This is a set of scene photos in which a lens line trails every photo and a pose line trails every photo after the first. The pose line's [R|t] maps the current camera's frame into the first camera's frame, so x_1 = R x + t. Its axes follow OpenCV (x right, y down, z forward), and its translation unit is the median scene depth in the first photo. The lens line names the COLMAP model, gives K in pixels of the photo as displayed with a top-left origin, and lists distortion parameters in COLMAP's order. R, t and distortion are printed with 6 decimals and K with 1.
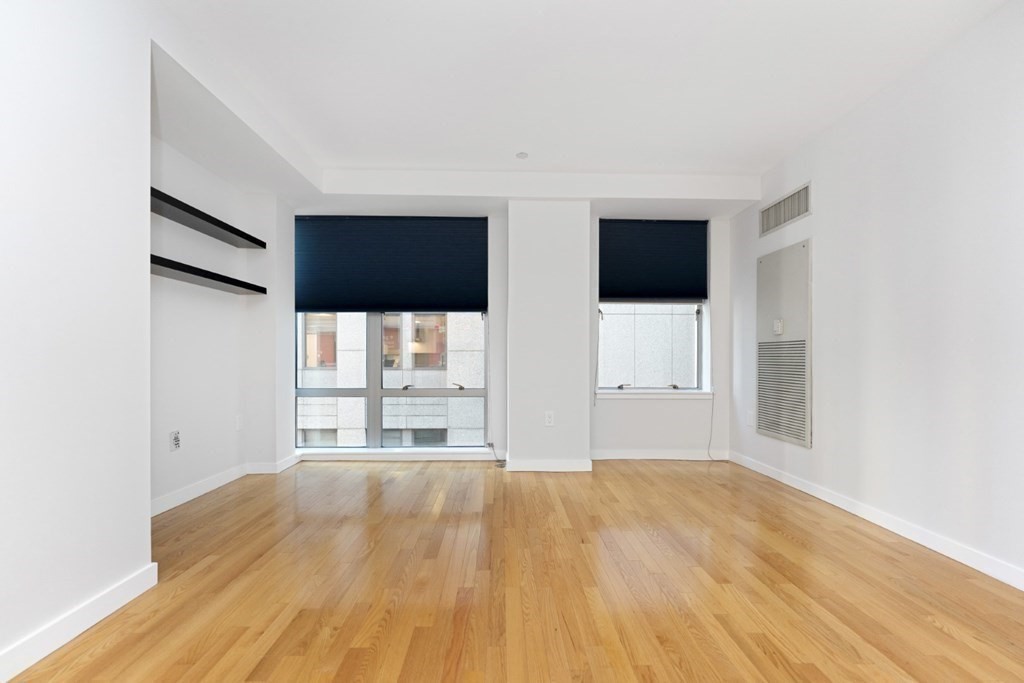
lens RADIAL K [[410.7, 0, 510.9], [0, 410.7, 354.9], [0, 0, 1]] dist [0.001502, -0.000144]
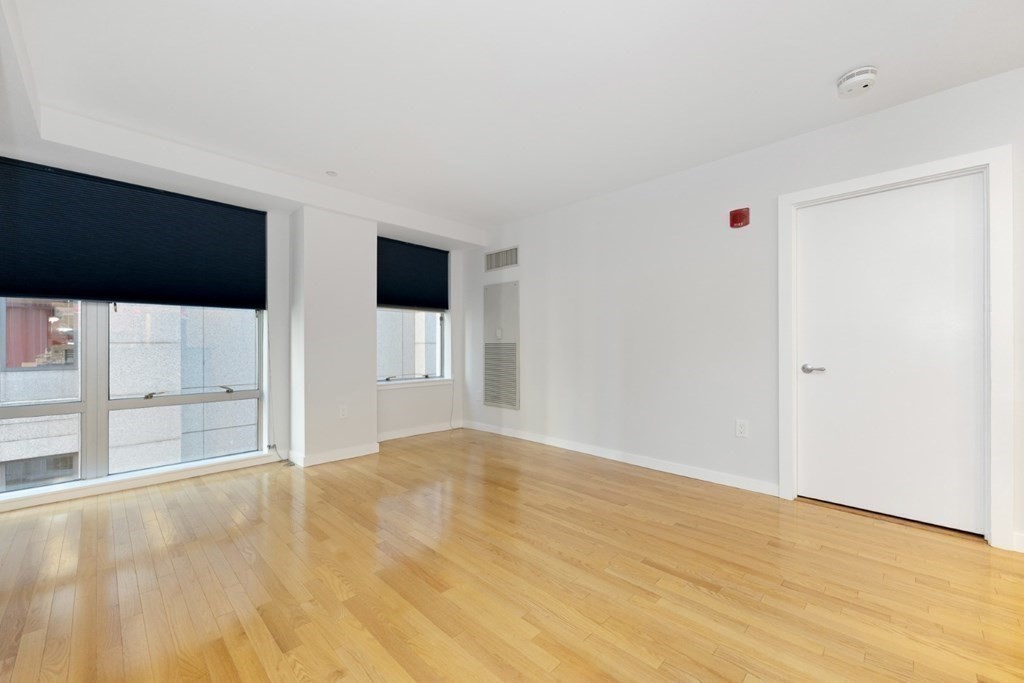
lens RADIAL K [[401.4, 0, 512.0], [0, 401.4, 341.5], [0, 0, 1]] dist [0.013442, -0.000030]
pose [[0.710977, 0.006573, 0.703184, -0.342468], [-0.002810, 0.999975, -0.006507, -0.027833], [-0.703209, 0.002651, 0.710978, -0.092287]]
